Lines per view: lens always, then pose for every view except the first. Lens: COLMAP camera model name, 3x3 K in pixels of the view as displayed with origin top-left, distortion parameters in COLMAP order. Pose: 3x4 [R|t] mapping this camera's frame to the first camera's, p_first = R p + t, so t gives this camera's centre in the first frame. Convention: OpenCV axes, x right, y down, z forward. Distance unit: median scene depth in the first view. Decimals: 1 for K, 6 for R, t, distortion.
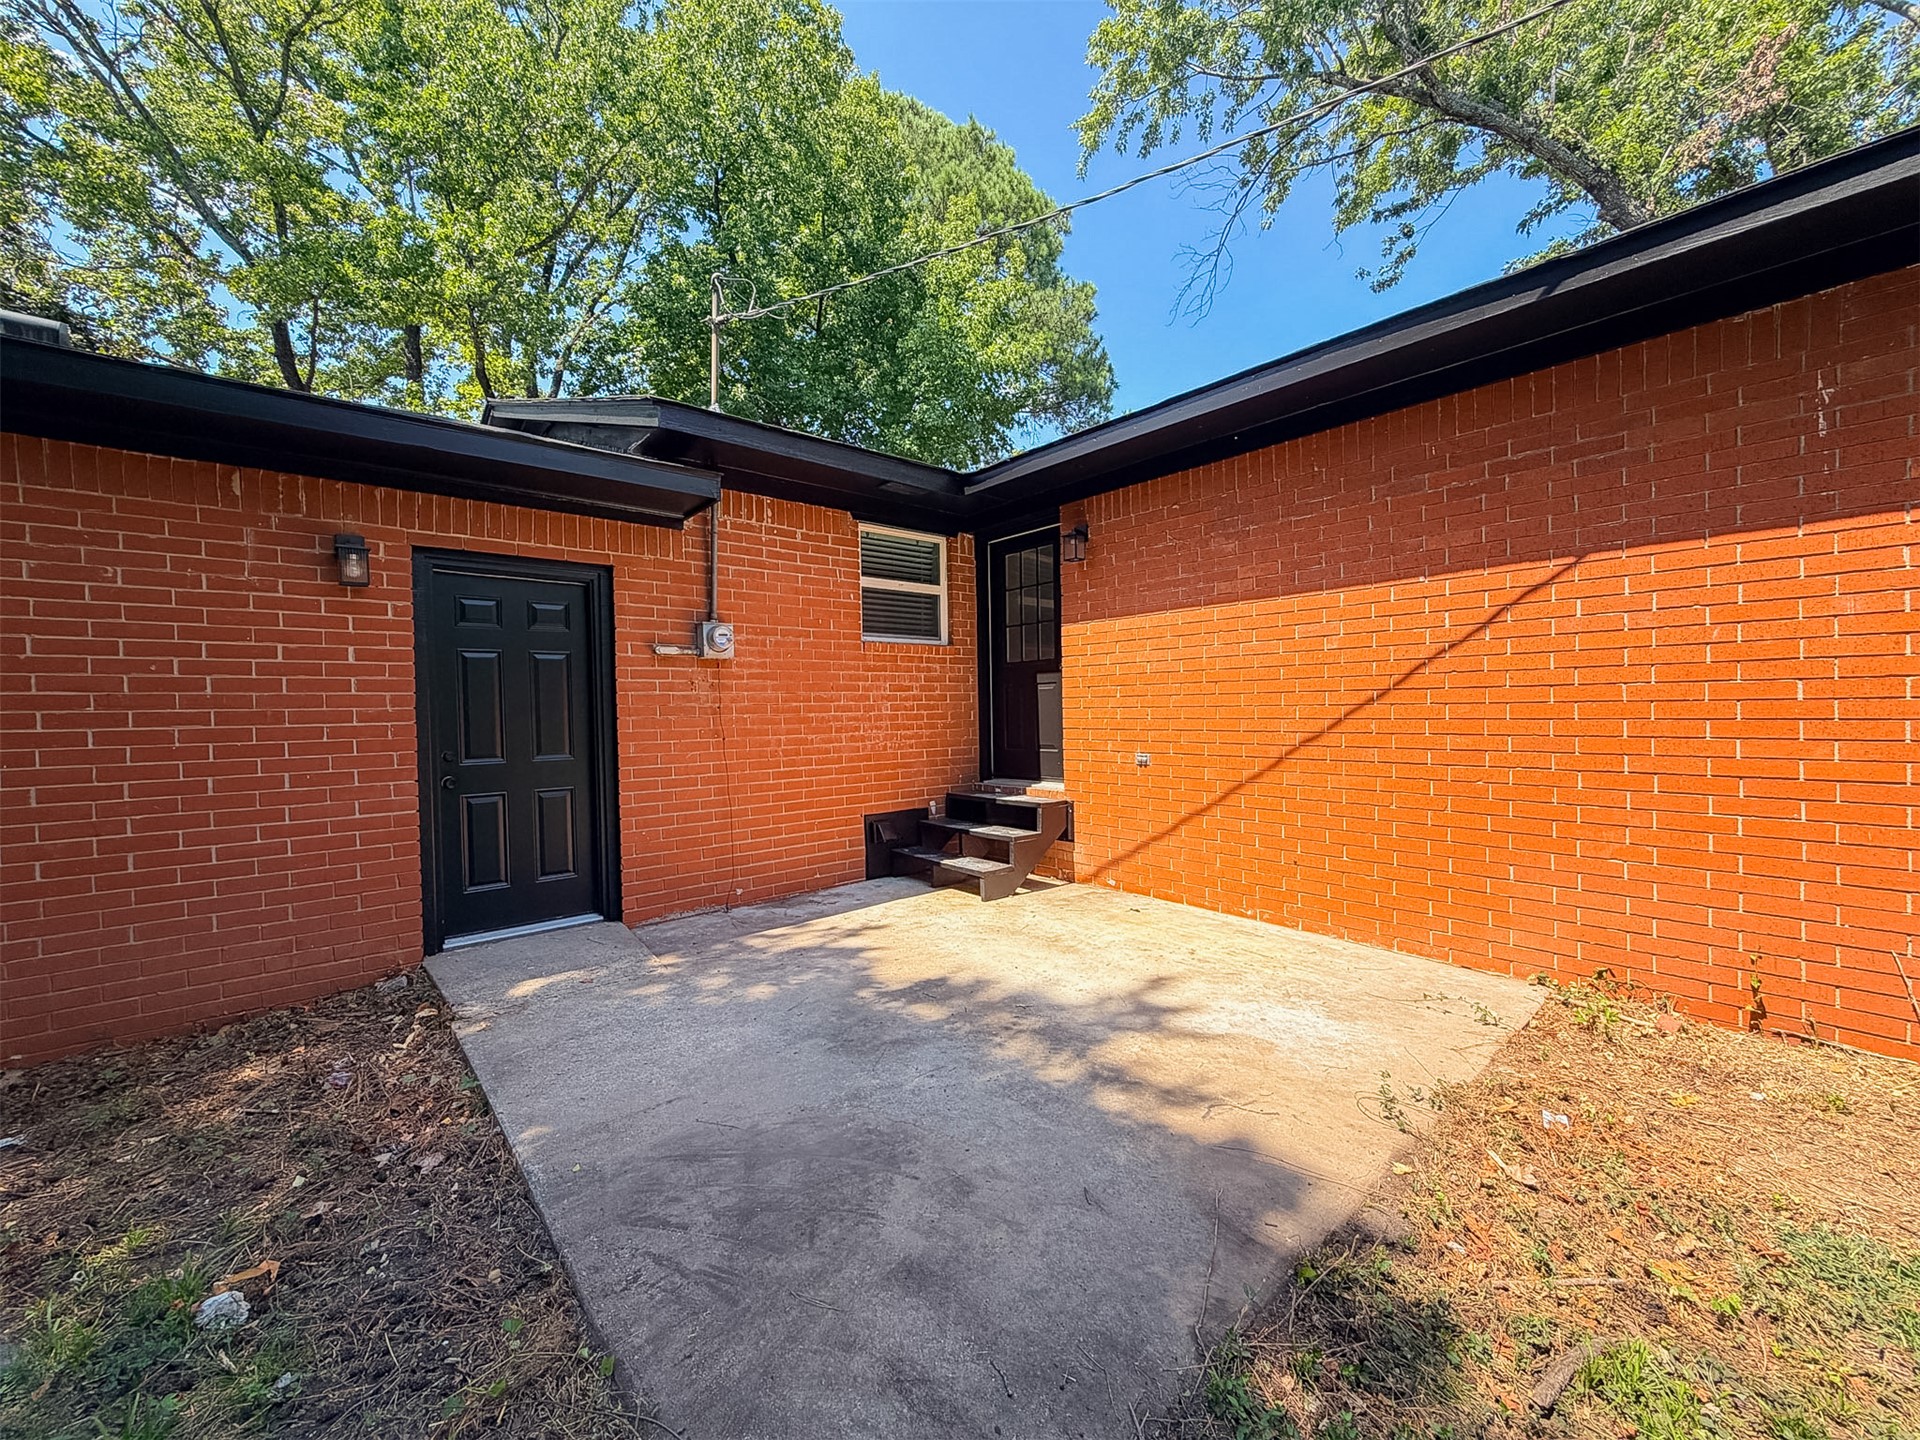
lens RADIAL K [[763.8, 0, 955.3], [0, 763.8, 722.2], [0, 0, 1]] dist [0.000507, -0.000048]
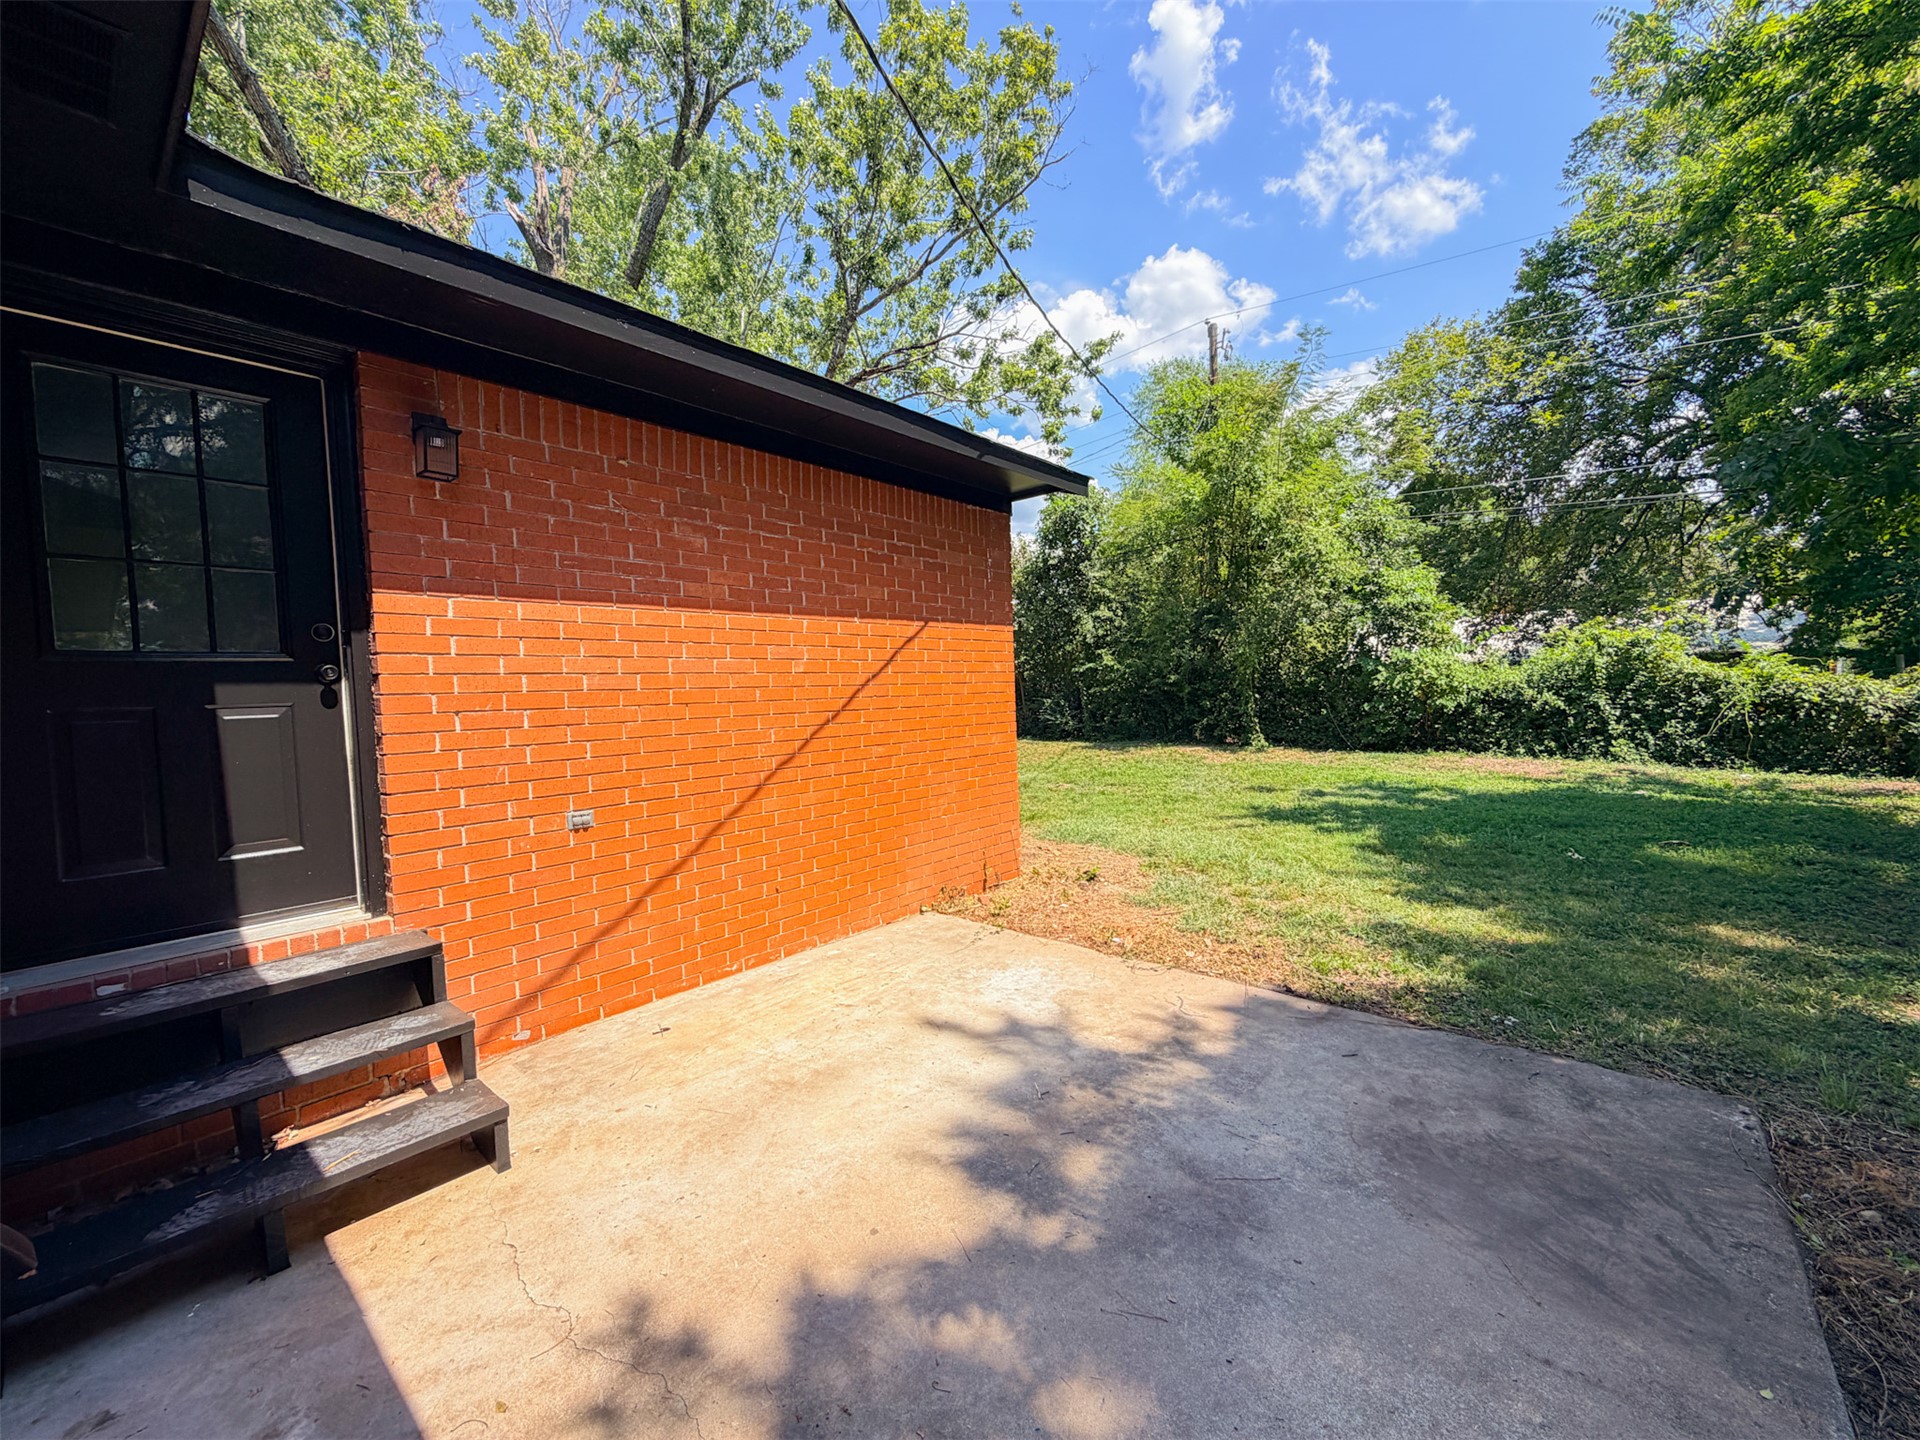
lens RADIAL K [[764.0, 0, 956.3], [0, 764.0, 718.7], [0, 0, 1]] dist [0.001486, -0.000320]
pose [[-0.151253, -0.017276, 0.988344, -0.513401], [0.051088, 0.998374, 0.025269, -0.044061], [-0.987174, 0.054314, -0.150124, 0.863664]]
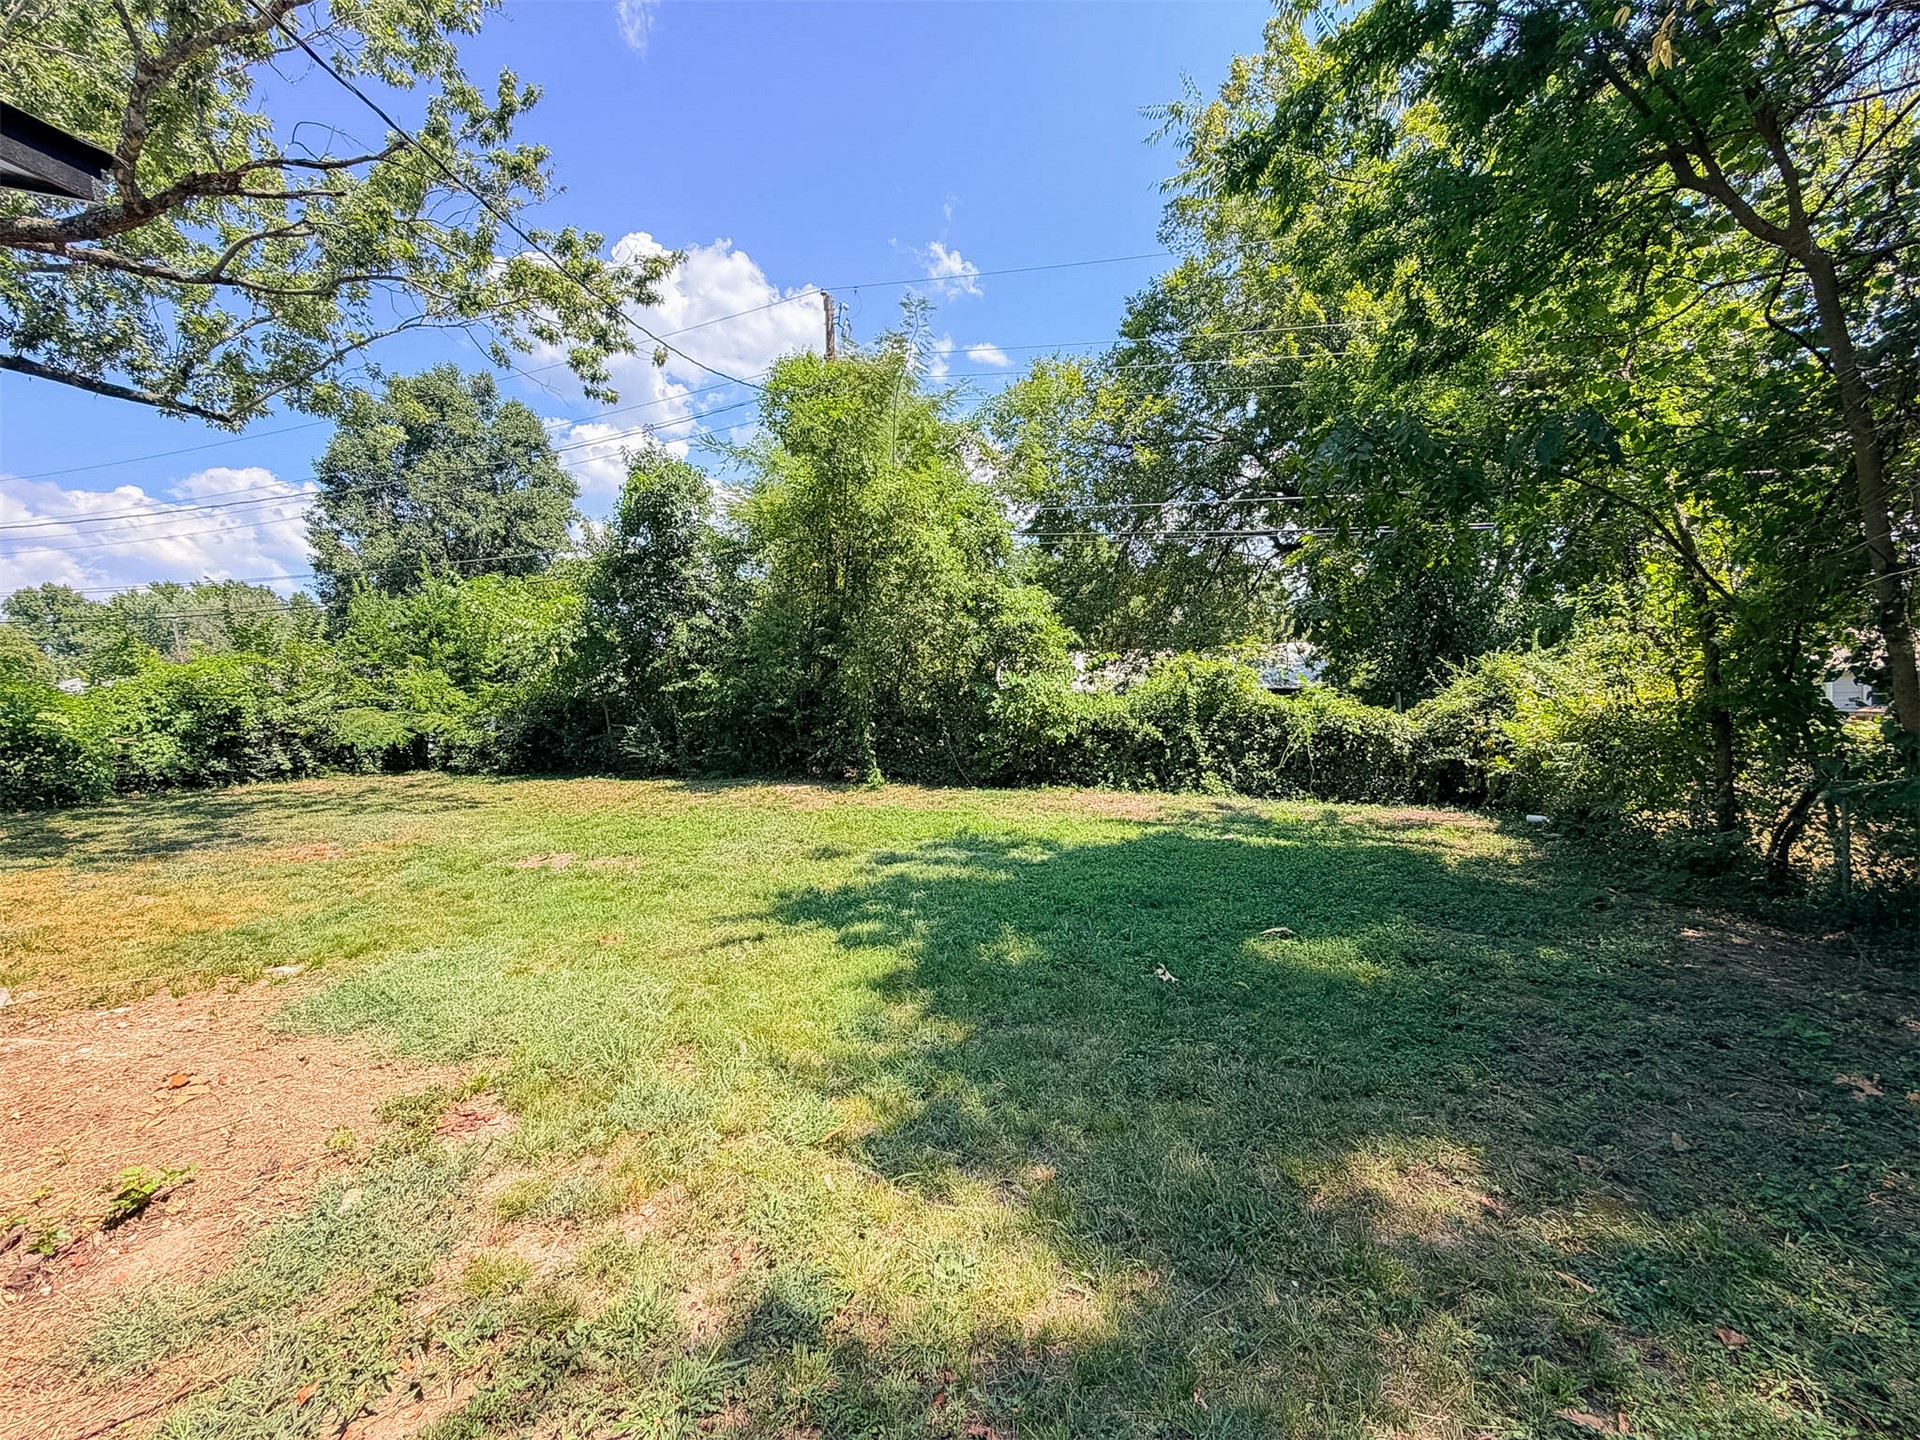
lens RADIAL K [[763.8, 0, 953.9], [0, 763.8, 720.5], [0, 0, 1]] dist [0.000507, -0.000048]
pose [[-0.522957, 0.010763, 0.852291, 0.025240], [0.042112, 0.999025, 0.013224, -0.031072], [-0.851318, 0.042807, -0.522900, 0.251662]]
